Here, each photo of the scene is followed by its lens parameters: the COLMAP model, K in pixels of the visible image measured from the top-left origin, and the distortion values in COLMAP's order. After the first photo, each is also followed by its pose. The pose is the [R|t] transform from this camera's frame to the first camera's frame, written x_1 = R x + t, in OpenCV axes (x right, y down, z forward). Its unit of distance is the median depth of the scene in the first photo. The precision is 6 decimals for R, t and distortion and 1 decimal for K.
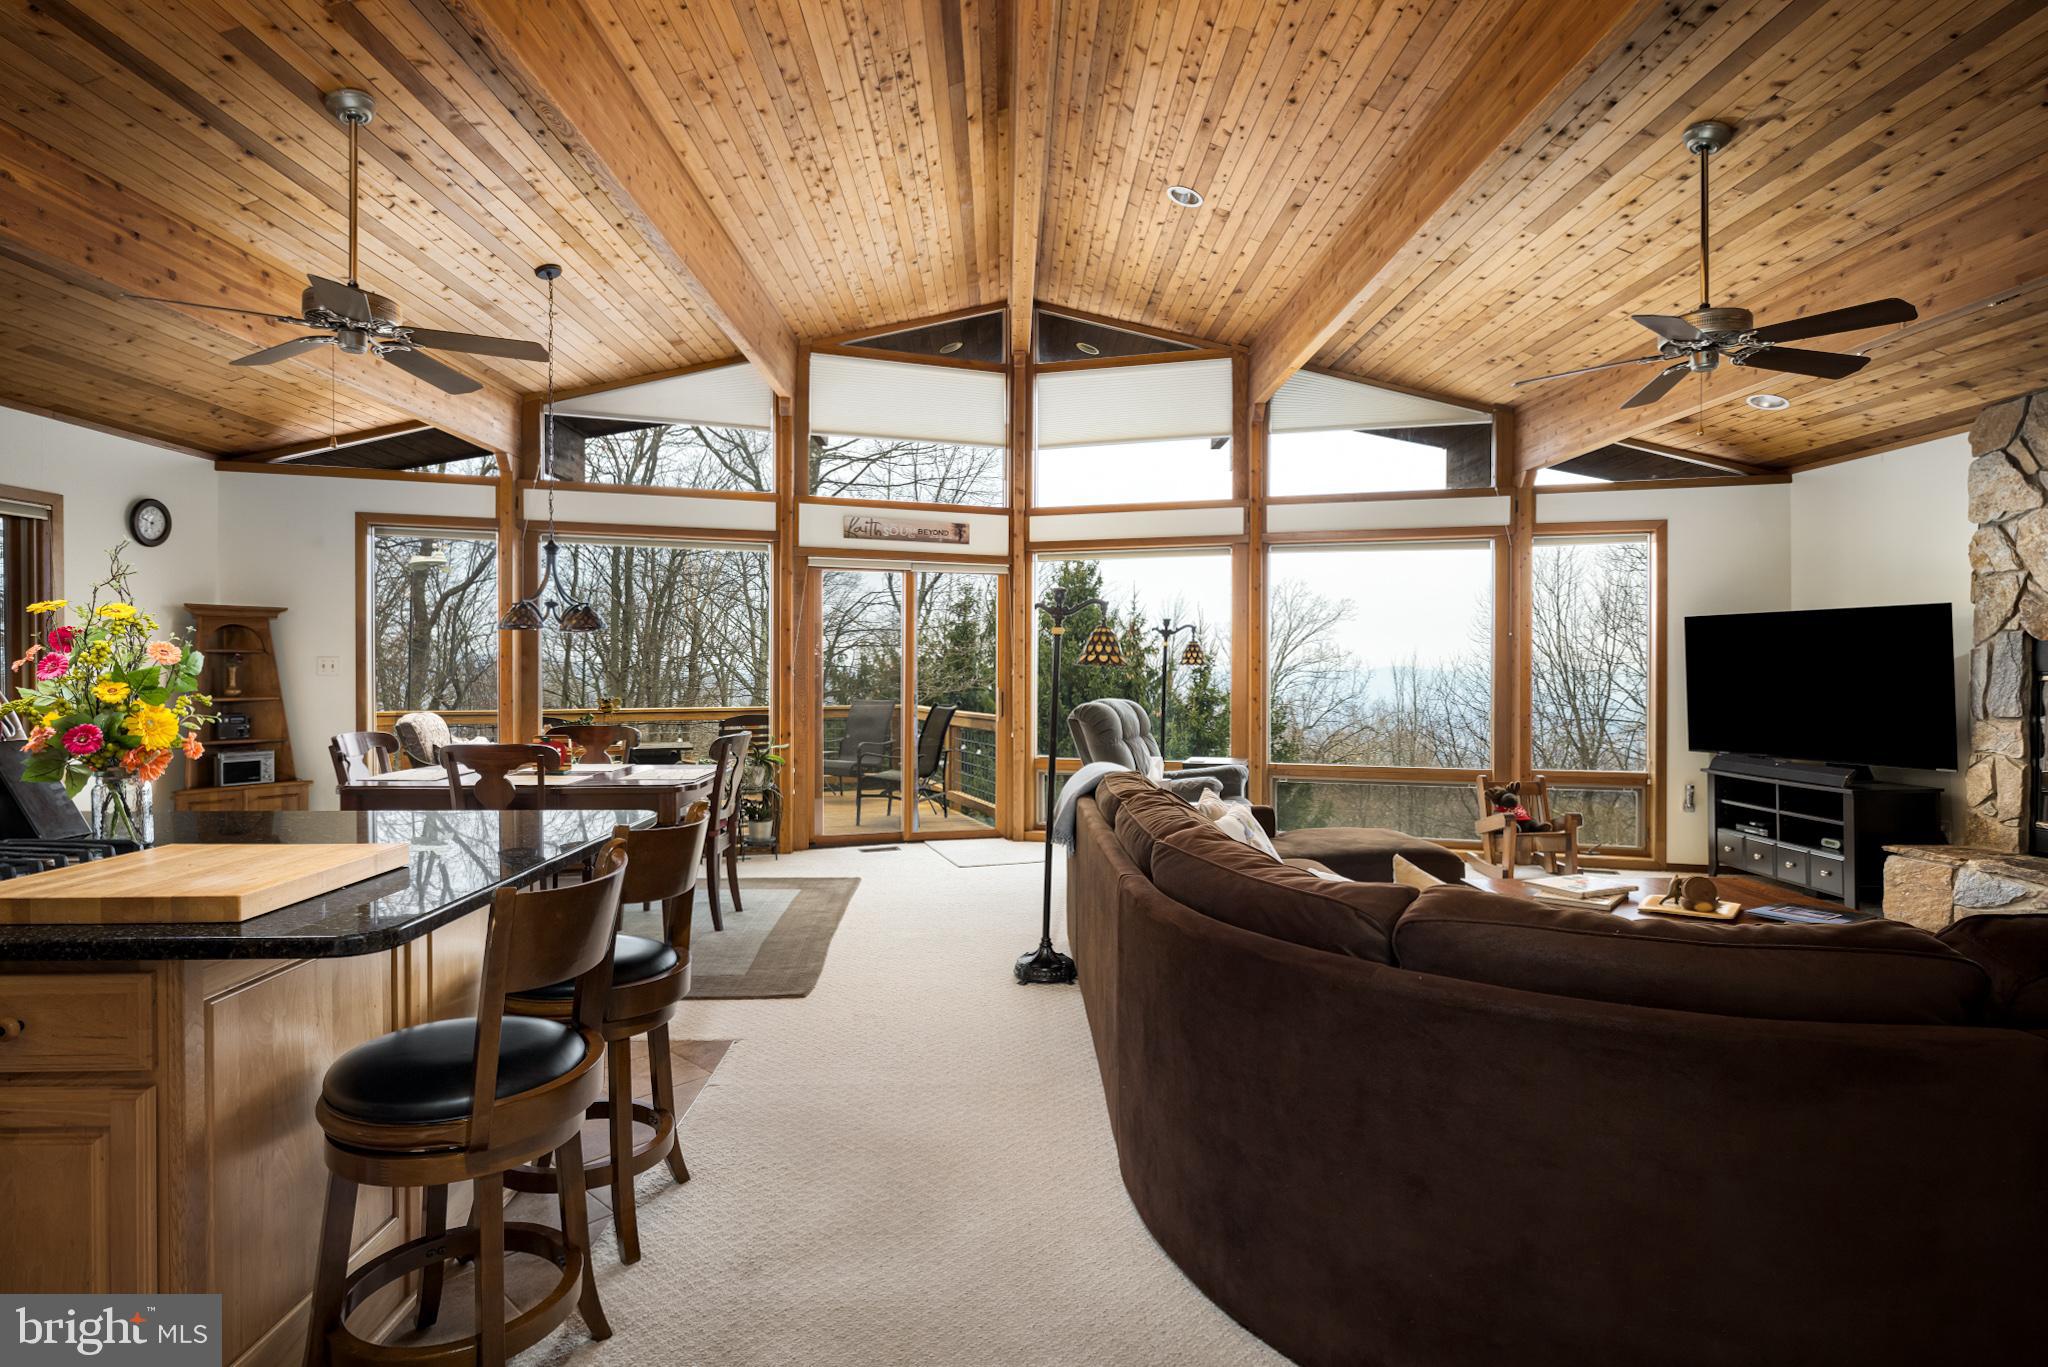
lens RADIAL K [[1054.2, 0, 1028.0], [0, 1054.2, 675.0], [0, 0, 1]] dist [-0.008646, 0.003388]
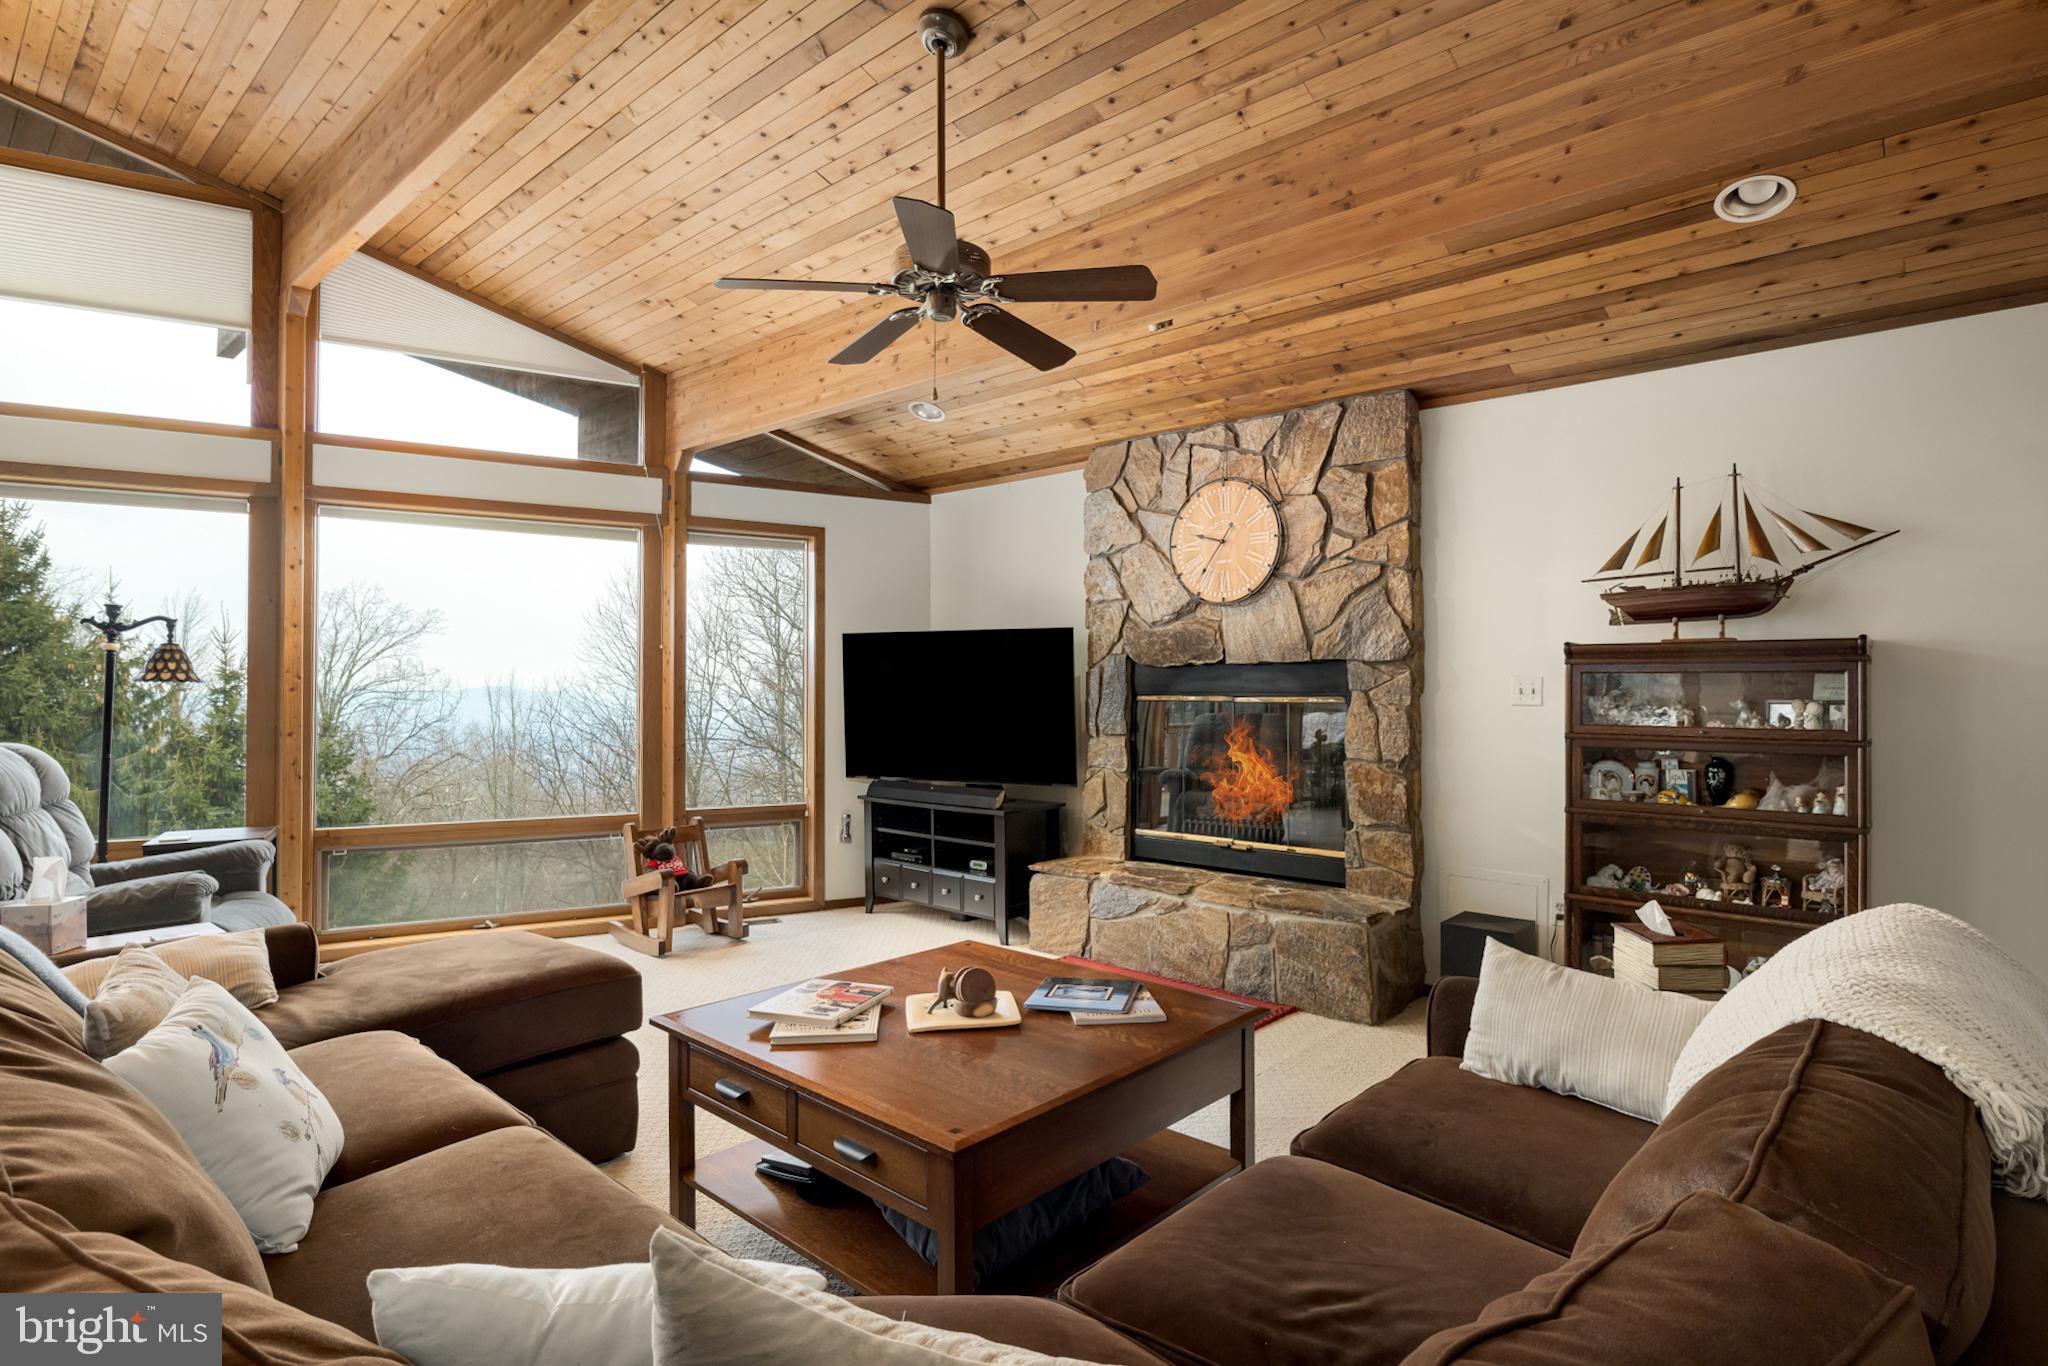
lens RADIAL K [[1054.2, 0, 1037.4], [0, 1054.2, 680.9], [0, 0, 1]] dist [-0.008646, 0.003388]
pose [[0.685188, 0.006367, 0.728338, 0.065805], [0.003456, 0.999922, -0.011993, -0.001660], [-0.728358, 0.010734, 0.685113, 0.240752]]
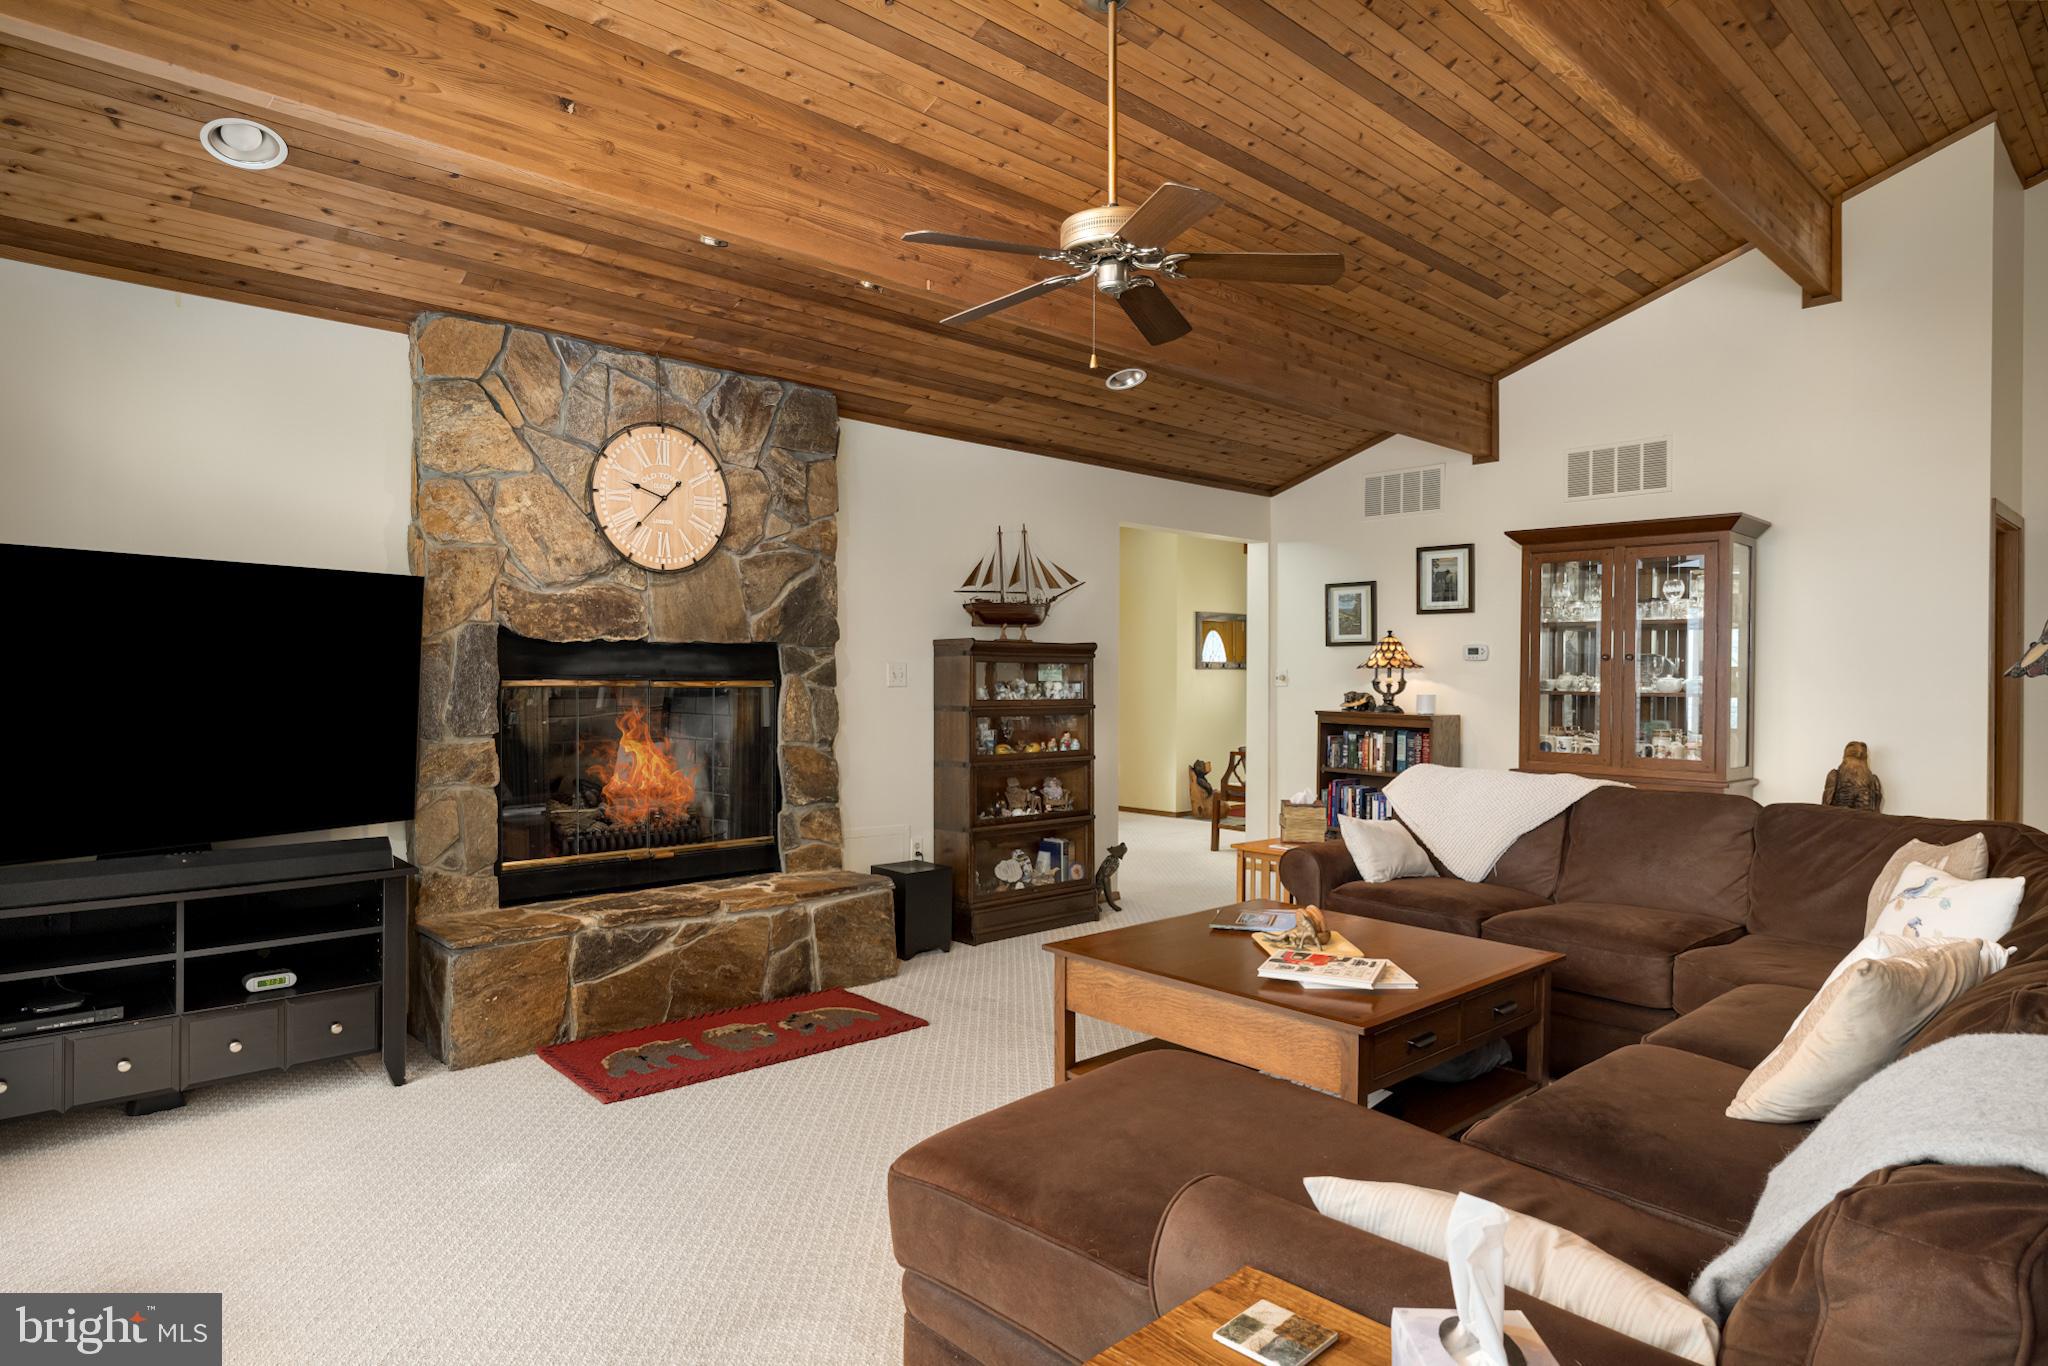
lens RADIAL K [[1156.1, 0, 1022.3], [0, 1156.1, 673.9], [0, 0, 1]] dist [0.004820, 0.000595]
pose [[-0.661654, -0.008916, 0.749757, 0.032088], [-0.005977, 0.999960, 0.006616, -0.009394], [-0.749786, -0.000104, -0.661681, 0.976868]]
